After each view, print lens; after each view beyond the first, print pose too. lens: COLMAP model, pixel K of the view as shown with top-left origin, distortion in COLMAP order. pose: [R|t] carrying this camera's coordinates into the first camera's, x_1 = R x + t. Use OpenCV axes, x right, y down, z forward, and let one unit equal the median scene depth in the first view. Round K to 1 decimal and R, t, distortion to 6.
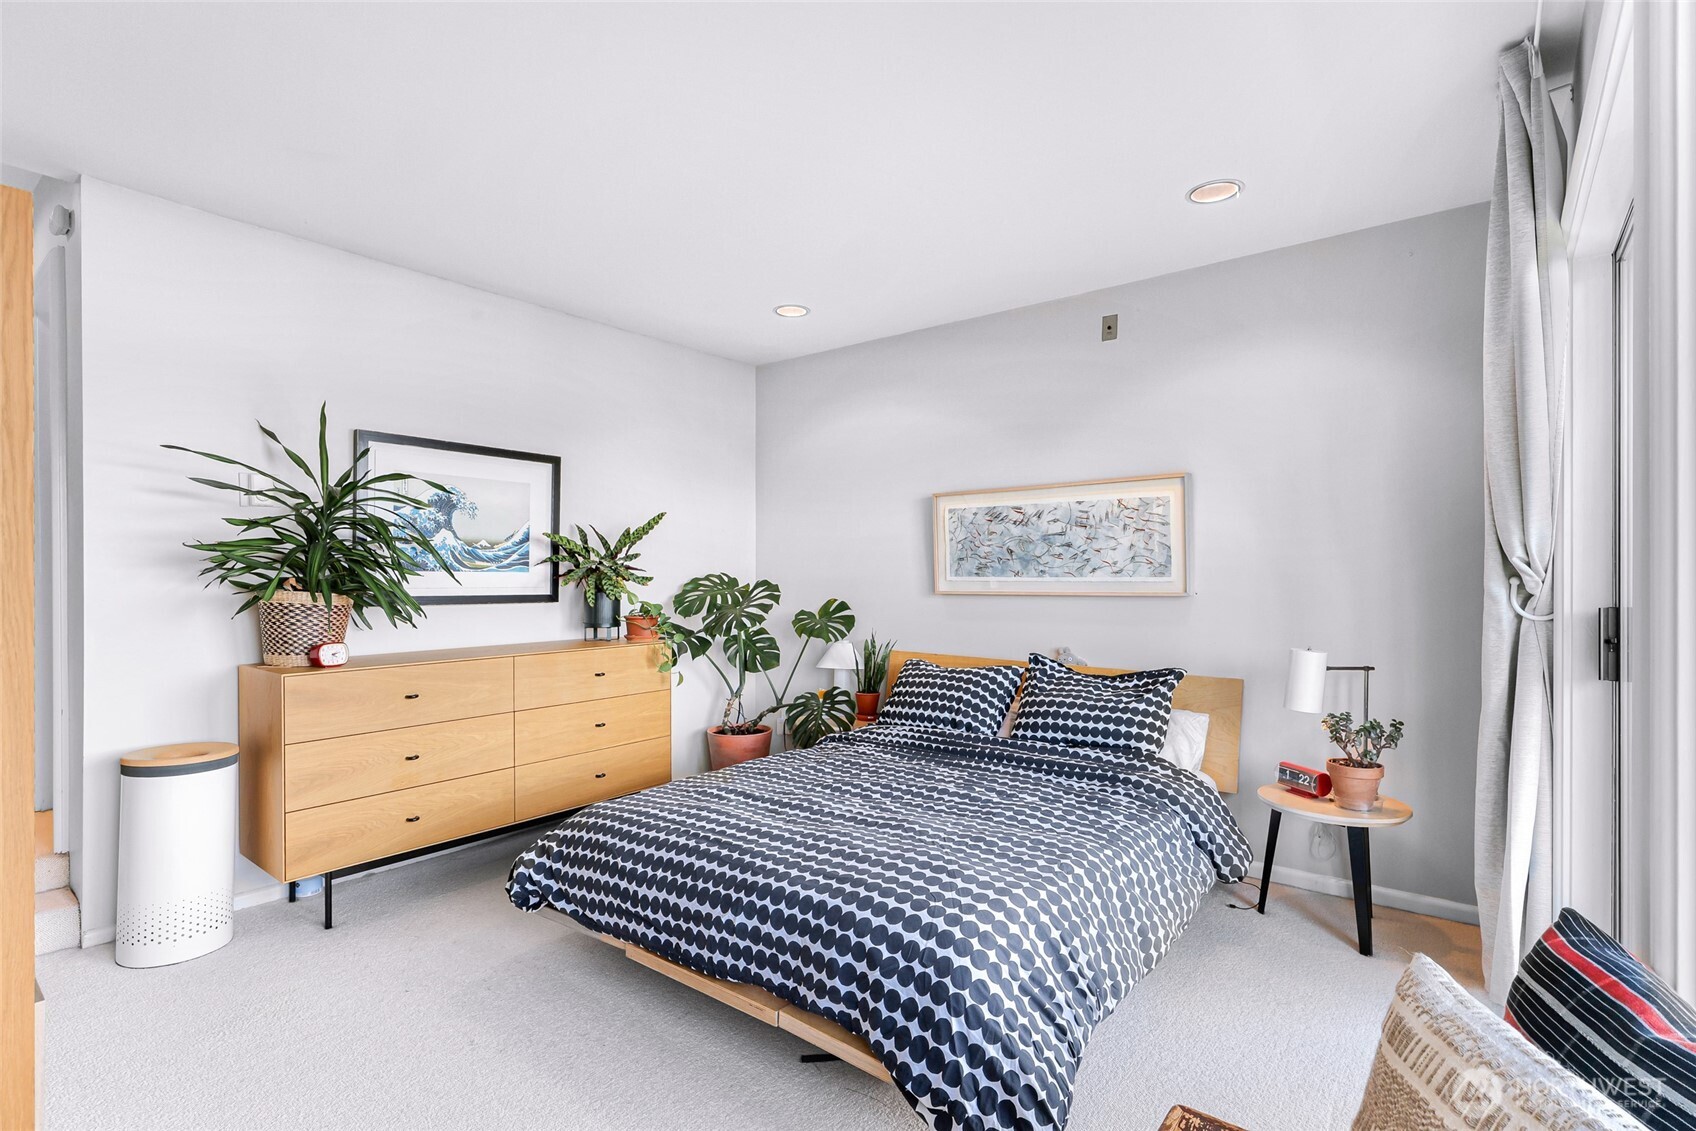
lens RADIAL K [[745.2, 0, 760.6], [0, 745.2, 570.4], [0, 0, 1]] dist [-0.001439, -0.000851]
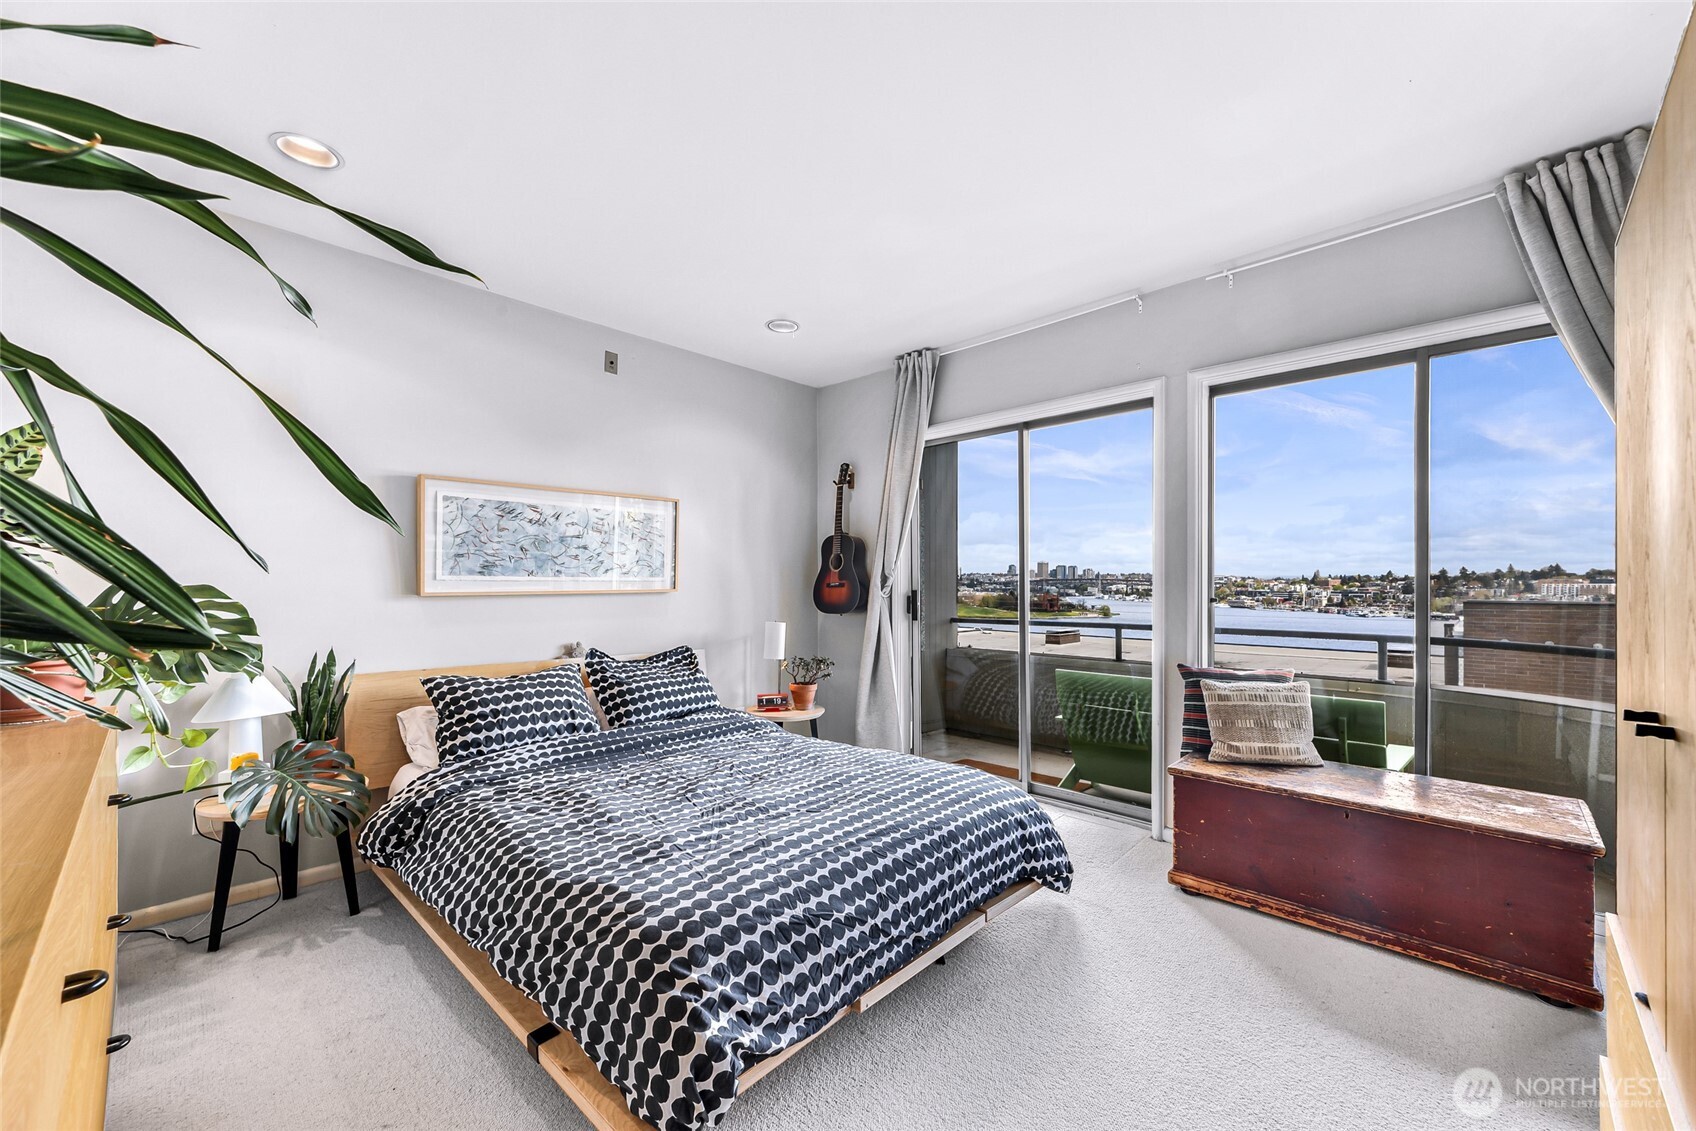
lens RADIAL K [[669.9, 0, 853.4], [0, 669.9, 575.7], [0, 0, 1]] dist [-0.002804, -0.000219]
pose [[0.067807, 0.012288, 0.997623, -0.580906], [-0.008997, 0.999891, -0.011704, 0.016455], [-0.997658, -0.008182, 0.067911, 0.587015]]
